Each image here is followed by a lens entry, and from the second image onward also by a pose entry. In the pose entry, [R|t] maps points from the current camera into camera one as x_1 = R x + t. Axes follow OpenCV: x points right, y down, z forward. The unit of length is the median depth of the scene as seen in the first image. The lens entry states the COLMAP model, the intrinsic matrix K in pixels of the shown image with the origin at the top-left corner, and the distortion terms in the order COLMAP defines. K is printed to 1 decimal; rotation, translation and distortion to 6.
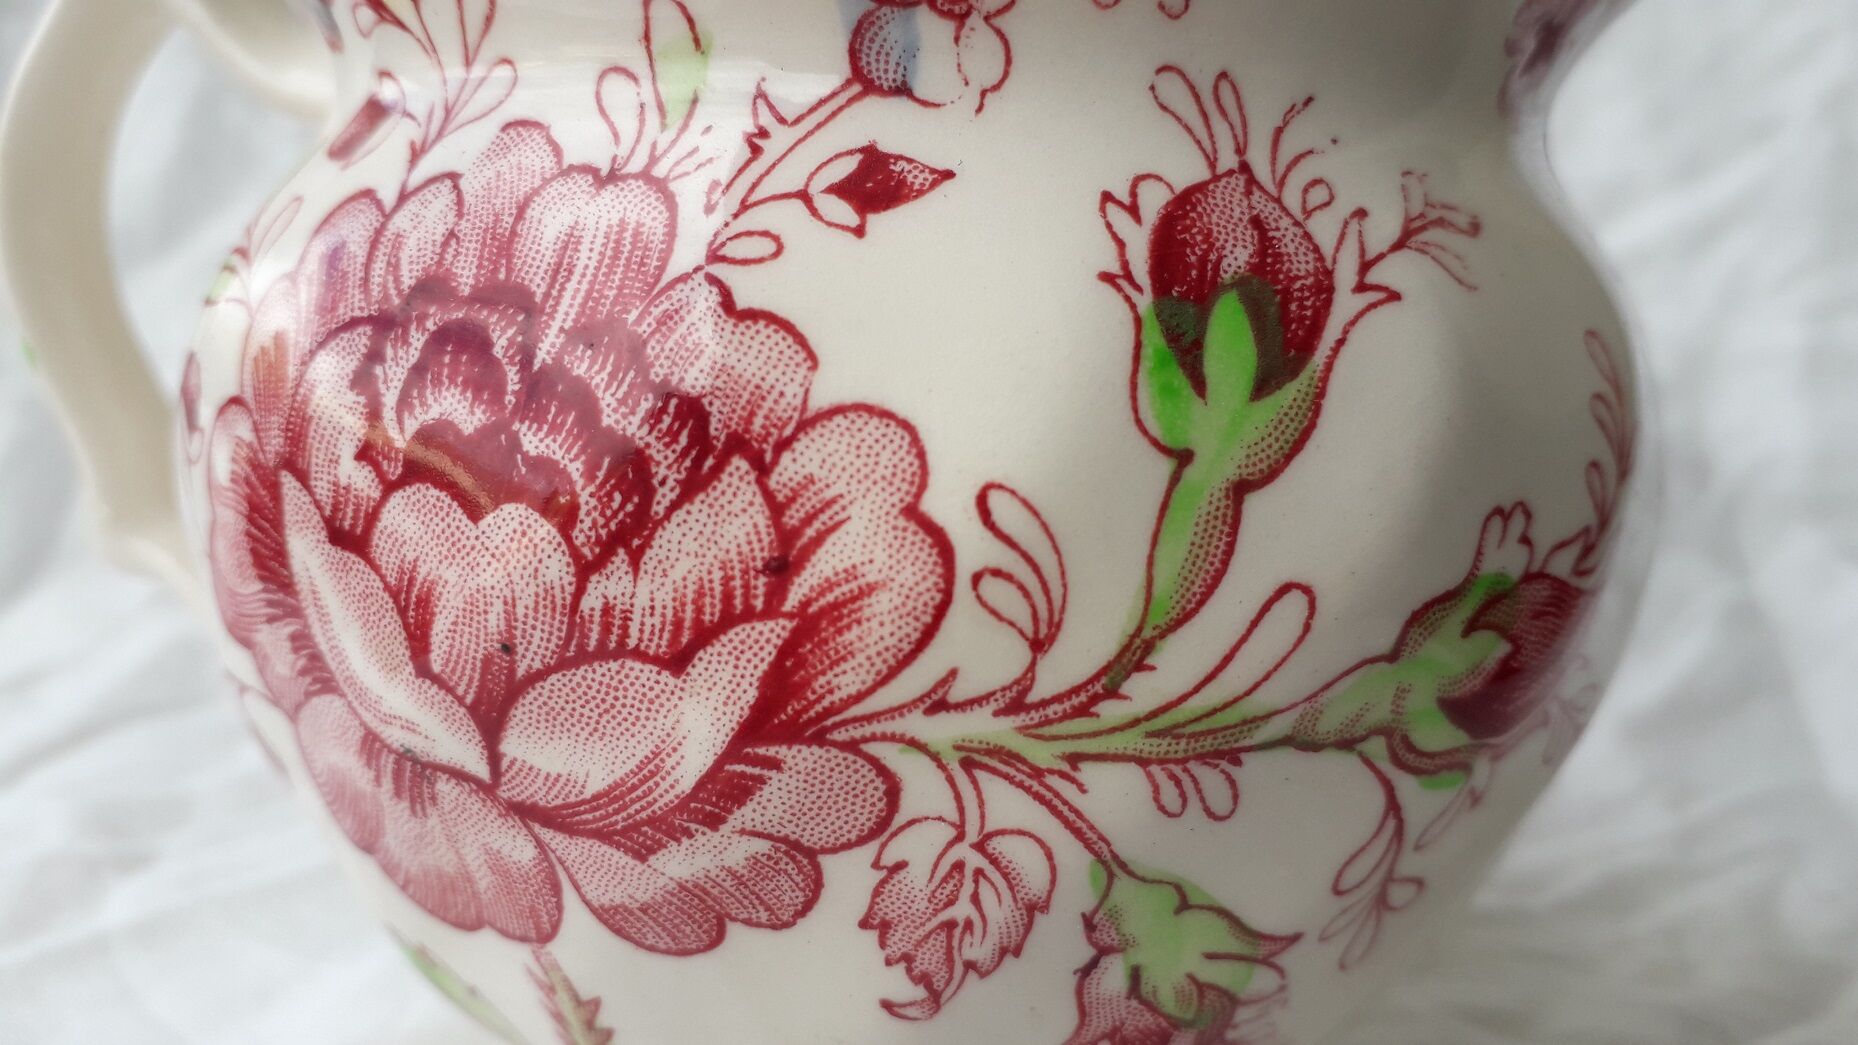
lens RADIAL K [[1647.3, 0, 929.0], [0, 1647.3, 522.5], [0, 0, 1]] dist [-0.002392, 0.001603]
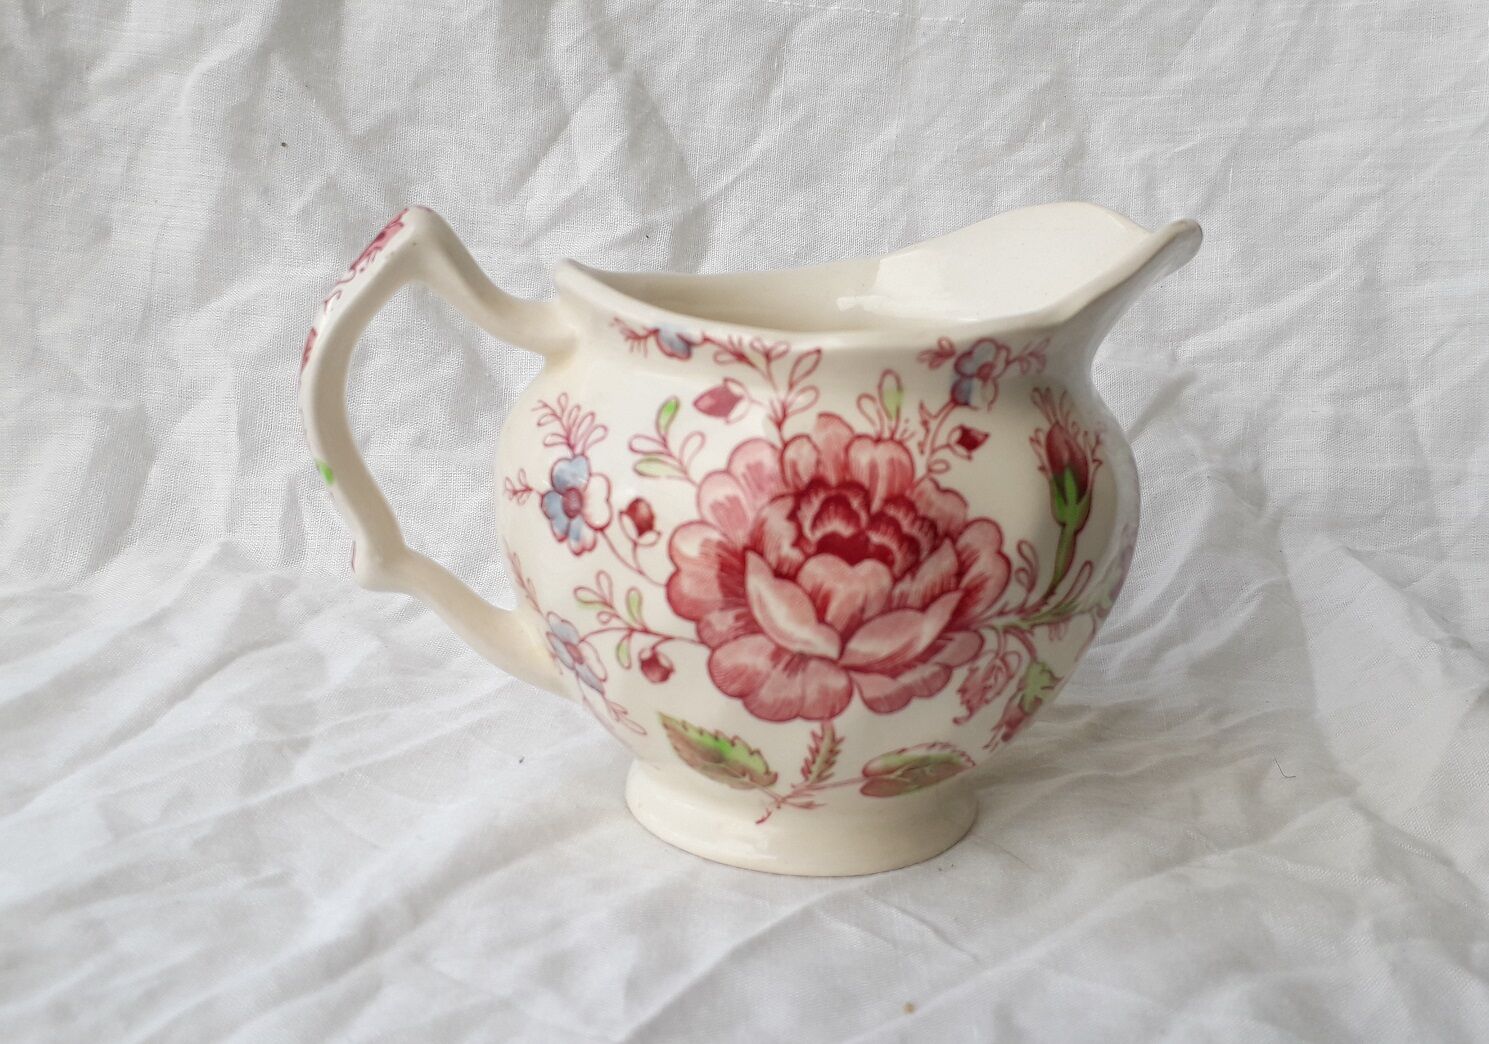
lens RADIAL K [[1229.8, 0, 744.5], [0, 1229.8, 522.0], [0, 0, 1]] dist [-0.010913, -0.004836]
pose [[0.921886, -0.082333, 0.378613, -1.245825], [0.056030, 0.995220, 0.079992, -0.258740], [-0.383389, -0.052530, 0.922092, -0.874855]]
